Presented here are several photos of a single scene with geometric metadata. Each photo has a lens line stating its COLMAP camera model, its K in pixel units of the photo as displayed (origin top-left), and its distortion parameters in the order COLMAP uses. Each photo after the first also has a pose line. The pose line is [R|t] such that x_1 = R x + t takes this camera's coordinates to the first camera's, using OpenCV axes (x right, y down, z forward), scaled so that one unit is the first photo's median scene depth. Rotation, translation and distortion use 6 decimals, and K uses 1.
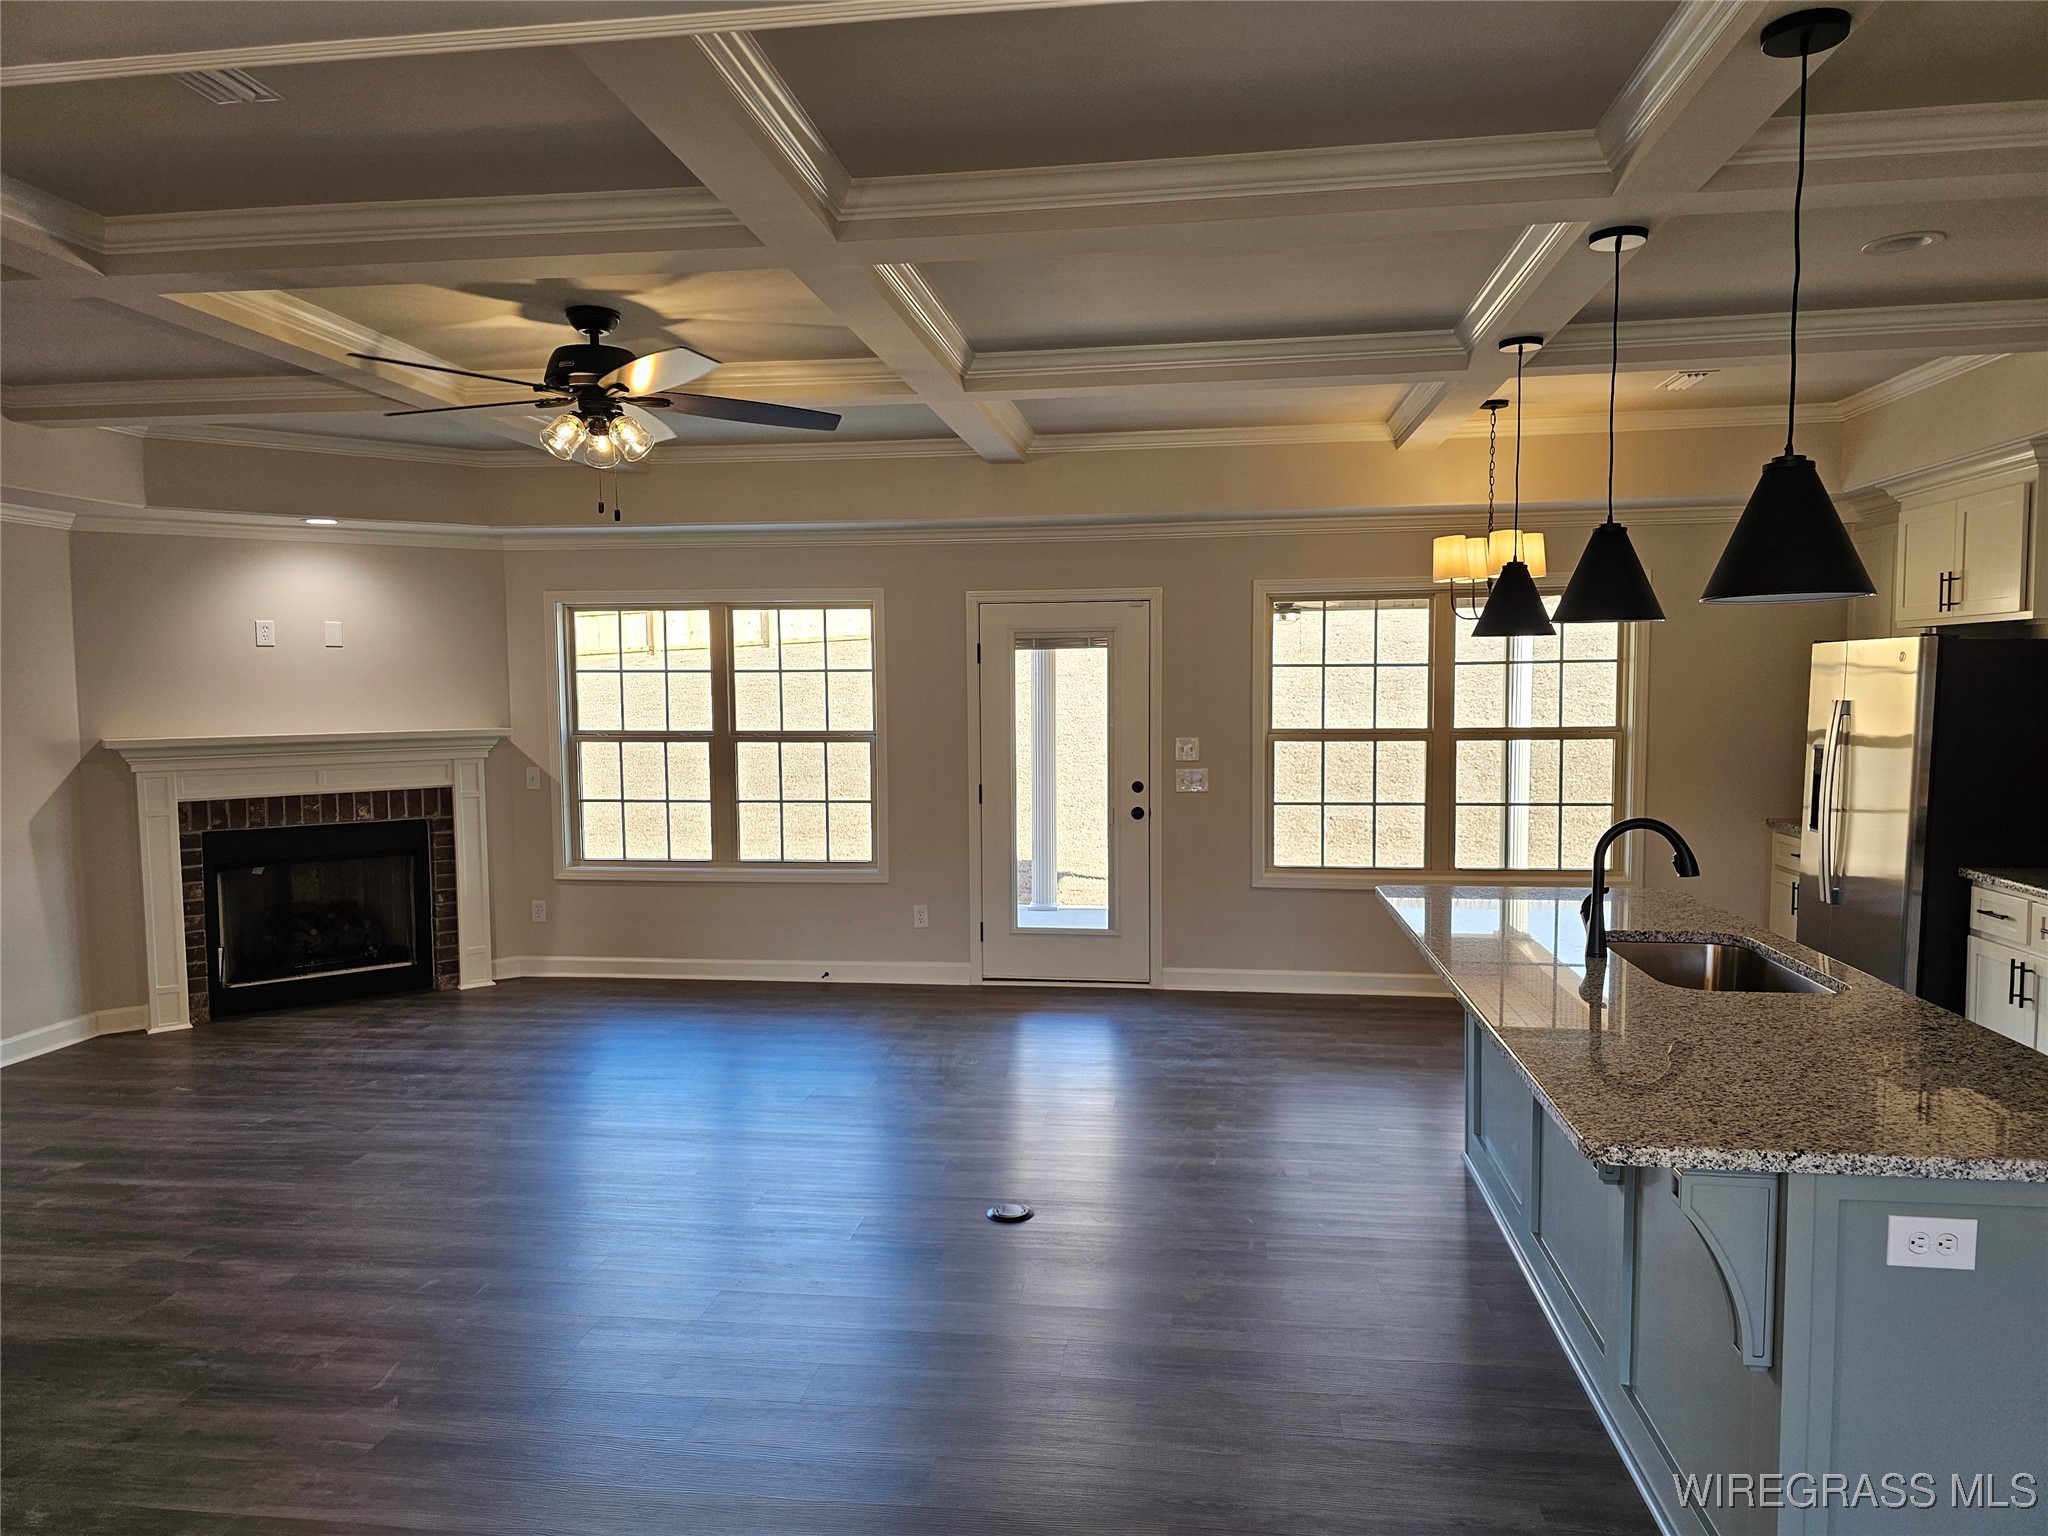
lens RADIAL K [[1380.6, 0, 1011.1], [0, 1380.6, 781.9], [0, 0, 1]] dist [0.046449, -0.038512]
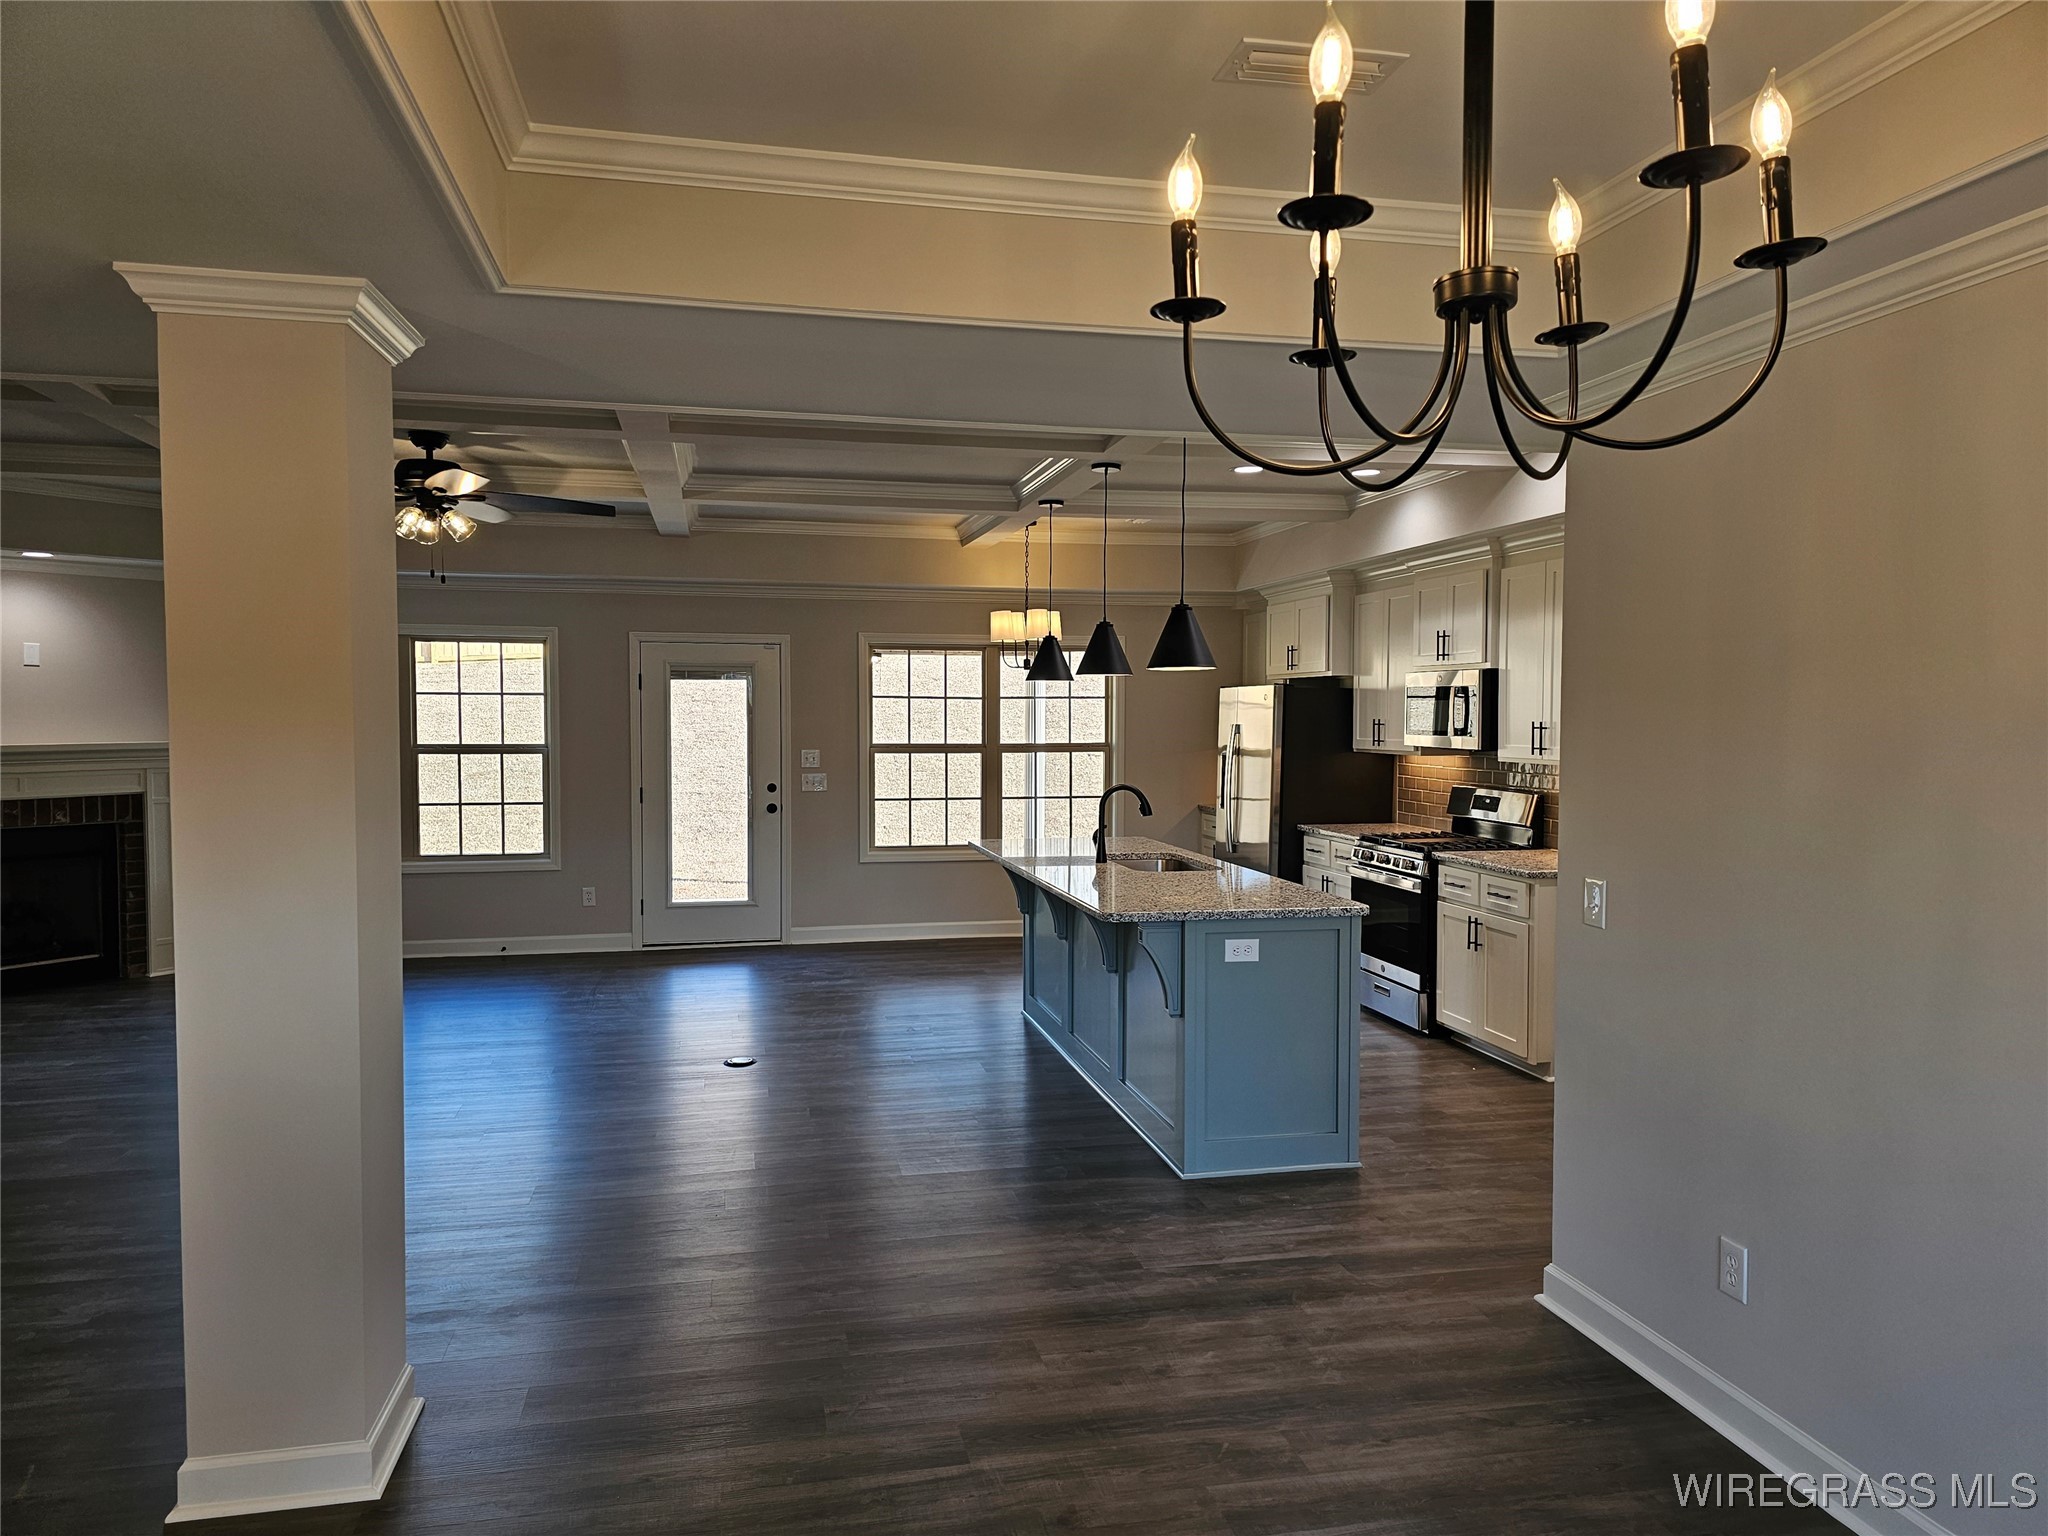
lens RADIAL K [[1365.9, 0, 1029.3], [0, 1365.9, 765.0], [0, 0, 1]] dist [0.083904, -0.092345]
pose [[0.936059, -0.001886, 0.351838, -0.137084], [0.014238, 0.999370, -0.032522, 0.027845], [-0.351555, 0.035451, 0.935496, -0.296402]]
